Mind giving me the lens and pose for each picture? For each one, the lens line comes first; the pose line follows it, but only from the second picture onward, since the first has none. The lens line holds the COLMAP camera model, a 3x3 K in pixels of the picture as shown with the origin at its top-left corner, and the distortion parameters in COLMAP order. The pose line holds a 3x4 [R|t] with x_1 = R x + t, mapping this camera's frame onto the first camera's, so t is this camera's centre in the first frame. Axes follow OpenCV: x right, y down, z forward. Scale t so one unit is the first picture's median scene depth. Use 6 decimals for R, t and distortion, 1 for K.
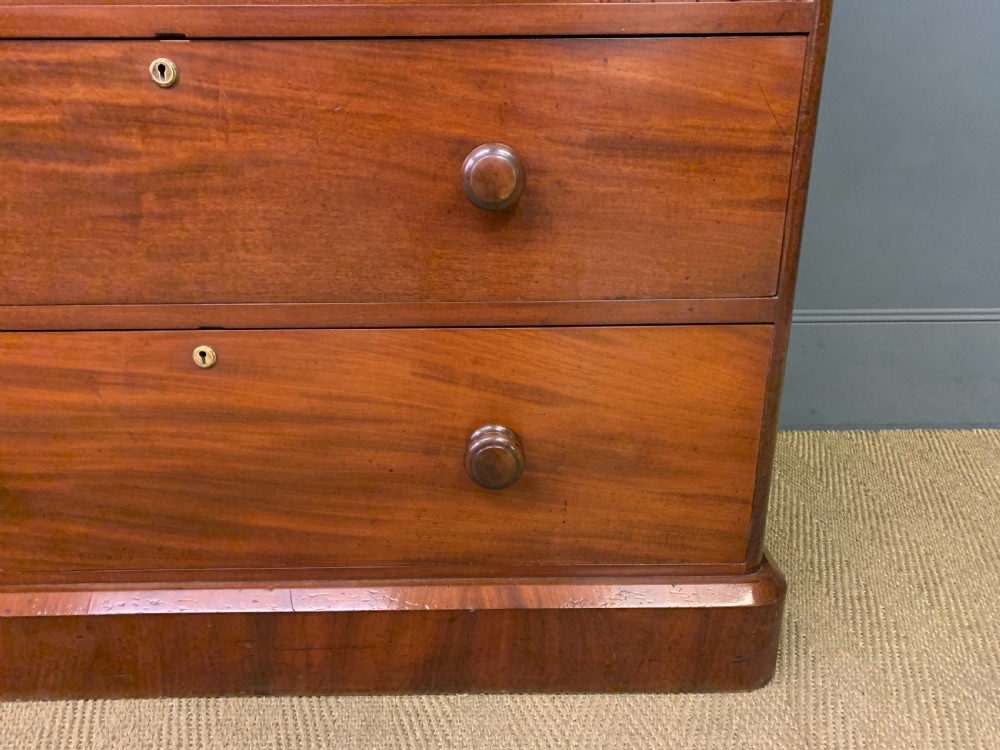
lens RADIAL K [[773.1, 0, 486.9], [0, 773.1, 373.9], [0, 0, 1]] dist [0.016857, -0.004126]
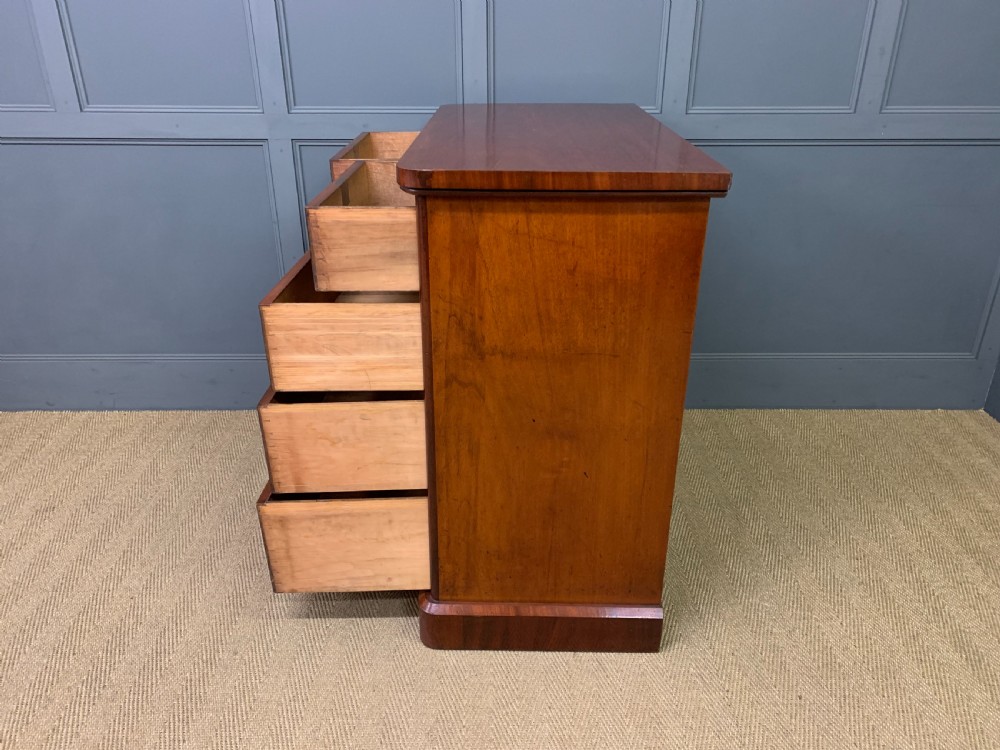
lens RADIAL K [[767.7, 0, 499.0], [0, 767.7, 381.9], [0, 0, 1]] dist [0.014975, 0.000423]
pose [[0.999947, 0.008220, 0.006136, -0.293571], [-0.008726, 0.996123, 0.087537, -0.345687], [-0.005393, -0.087586, 0.996142, -2.075972]]
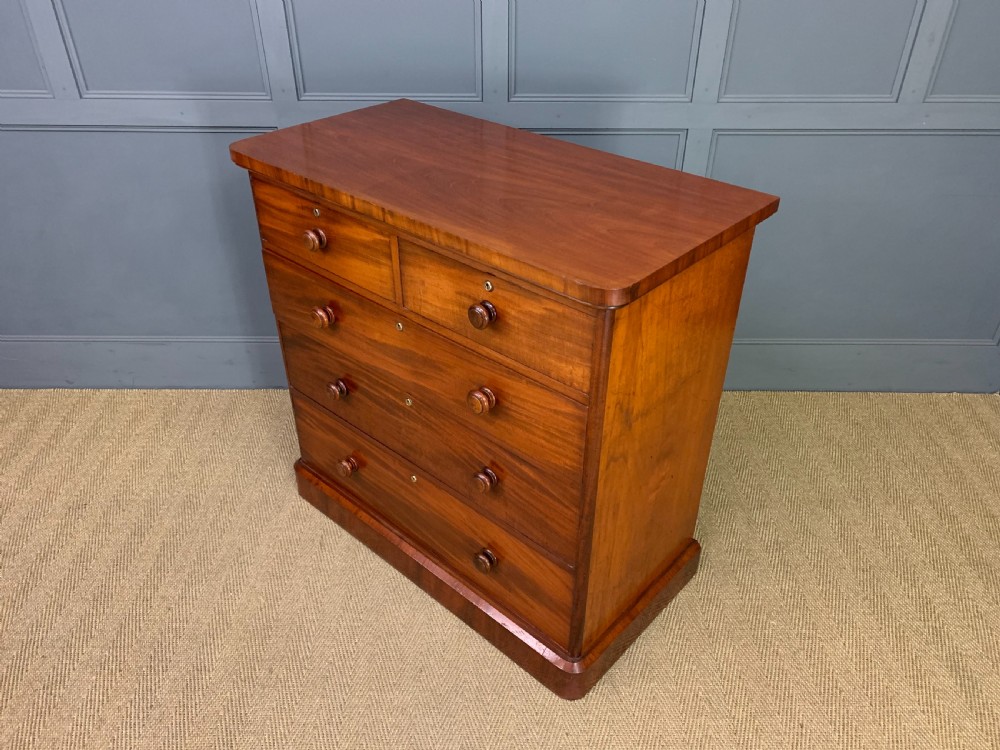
lens RADIAL K [[767.7, 0, 499.0], [0, 767.7, 381.9], [0, 0, 1]] dist [0.014975, 0.000423]
pose [[0.999902, 0.013936, 0.000960, -0.356583], [-0.013758, 0.970660, 0.240063, -0.864681], [0.002413, -0.240053, 0.970757, -1.997253]]
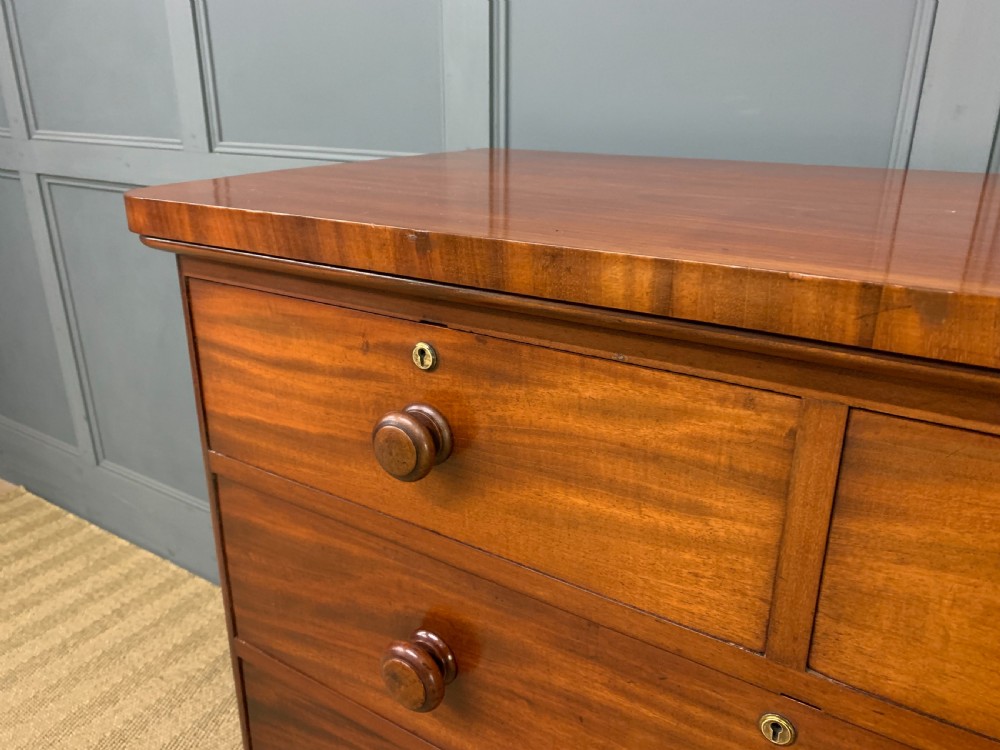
lens RADIAL K [[761.6, 0, 493.4], [0, 761.6, 372.8], [0, 0, 1]] dist [0.059748, -0.066465]
pose [[0.834100, 0.198278, -0.514746, -0.291802], [-0.200784, 0.978282, 0.051476, -0.896179], [0.513773, 0.060417, 0.855796, 0.067307]]
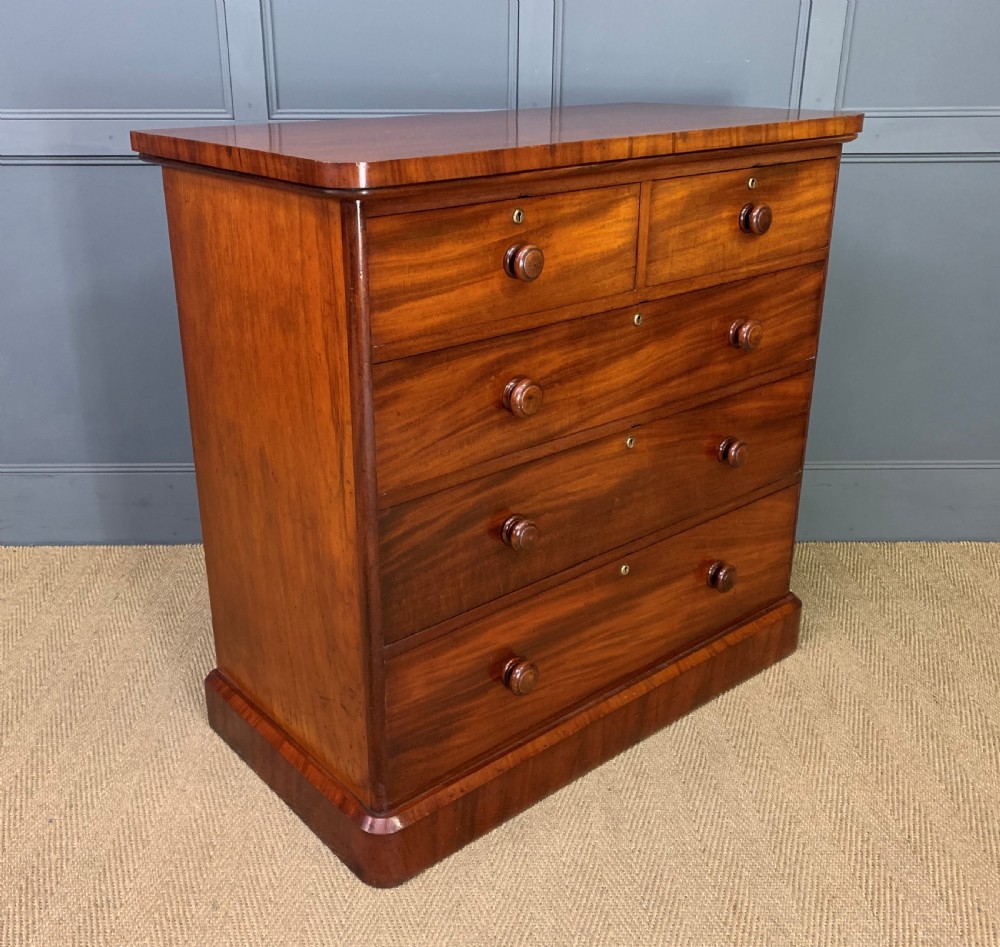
lens RADIAL K [[1051.9, 0, 457.7], [0, 1051.9, 445.5], [0, 0, 1]] dist [0.005154, 0.008943]
pose [[0.999983, 0.005828, 0.000983, -0.621380], [-0.005843, 0.999845, 0.016628, -0.263470], [-0.000886, -0.016634, 0.999861, -1.882031]]
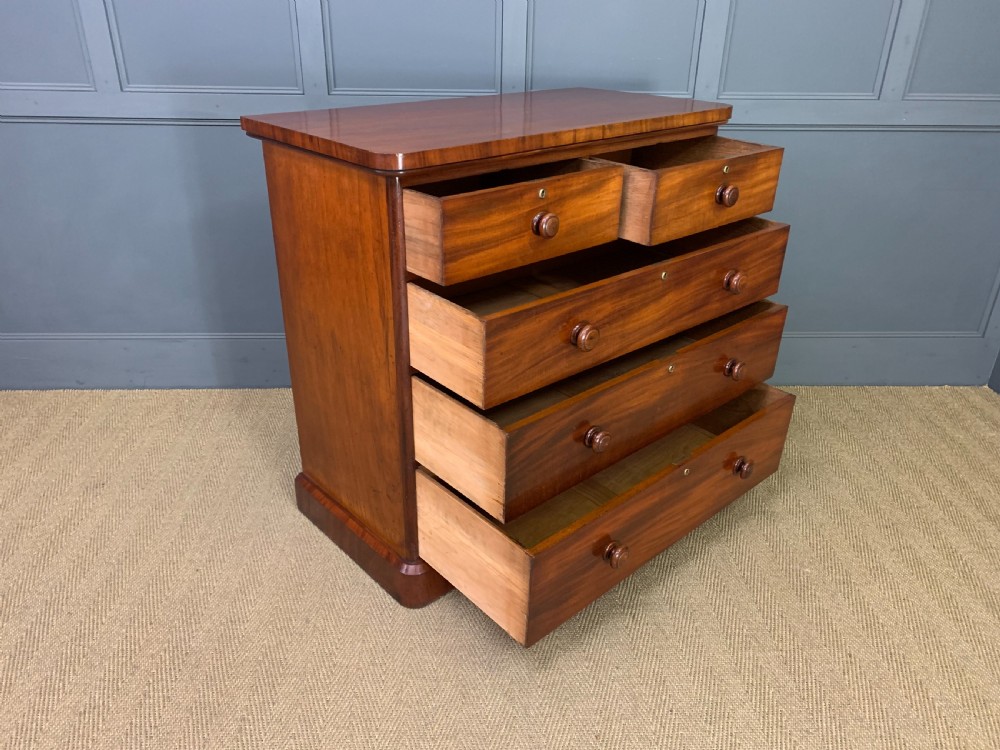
lens RADIAL K [[767.5, 0, 488.1], [0, 767.5, 378.7], [0, 0, 1]] dist [0.016541, -0.000814]
pose [[0.999218, 0.005739, 0.039126, -0.628085], [-0.010007, 0.993904, 0.109793, -0.344795], [-0.038257, -0.110099, 0.993184, -2.166011]]
